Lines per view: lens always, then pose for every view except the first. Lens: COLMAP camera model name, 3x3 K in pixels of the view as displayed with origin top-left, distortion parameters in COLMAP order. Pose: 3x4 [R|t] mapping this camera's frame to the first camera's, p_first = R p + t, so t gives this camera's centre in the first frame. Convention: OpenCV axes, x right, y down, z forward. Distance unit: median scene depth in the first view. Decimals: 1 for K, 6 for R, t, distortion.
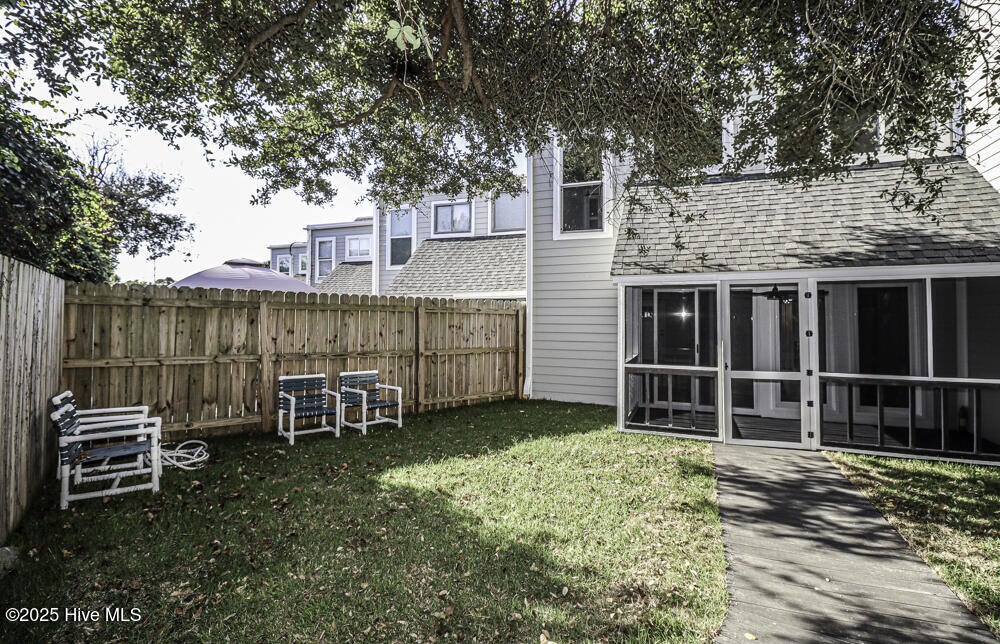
lens RADIAL K [[465.9, 0, 504.1], [0, 465.9, 300.2], [0, 0, 1]] dist [-0.037348, -0.000438]
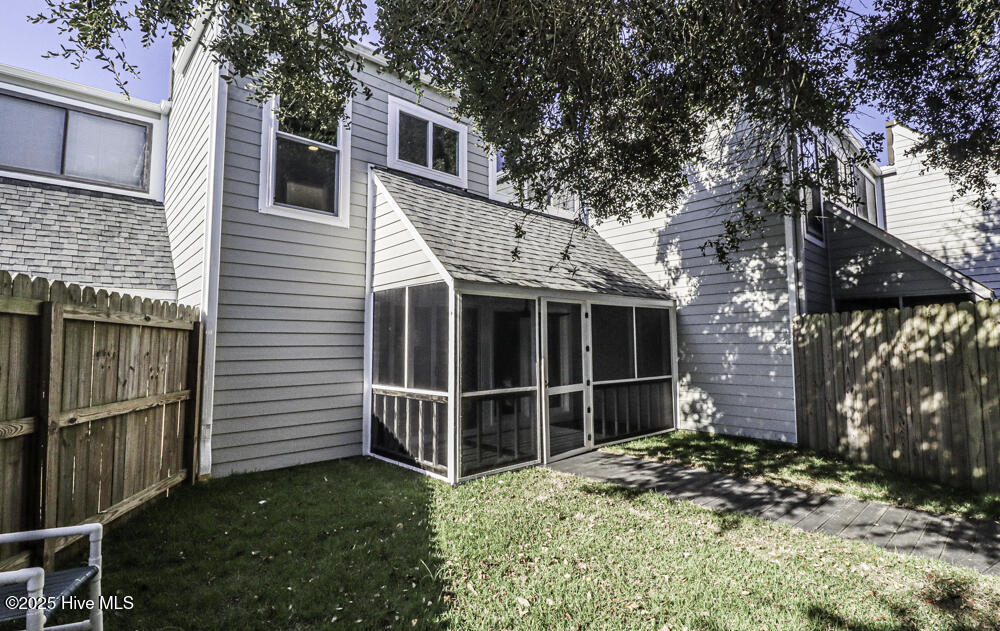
lens RADIAL K [[477.0, 0, 500.0], [0, 477.0, 315.5], [0, 0, 1]] dist [0.000614, -0.016045]
pose [[0.432213, 0.045094, 0.900643, -0.736071], [-0.023458, 0.998973, -0.038760, 0.059987], [-0.901466, -0.004375, 0.432827, 0.988812]]
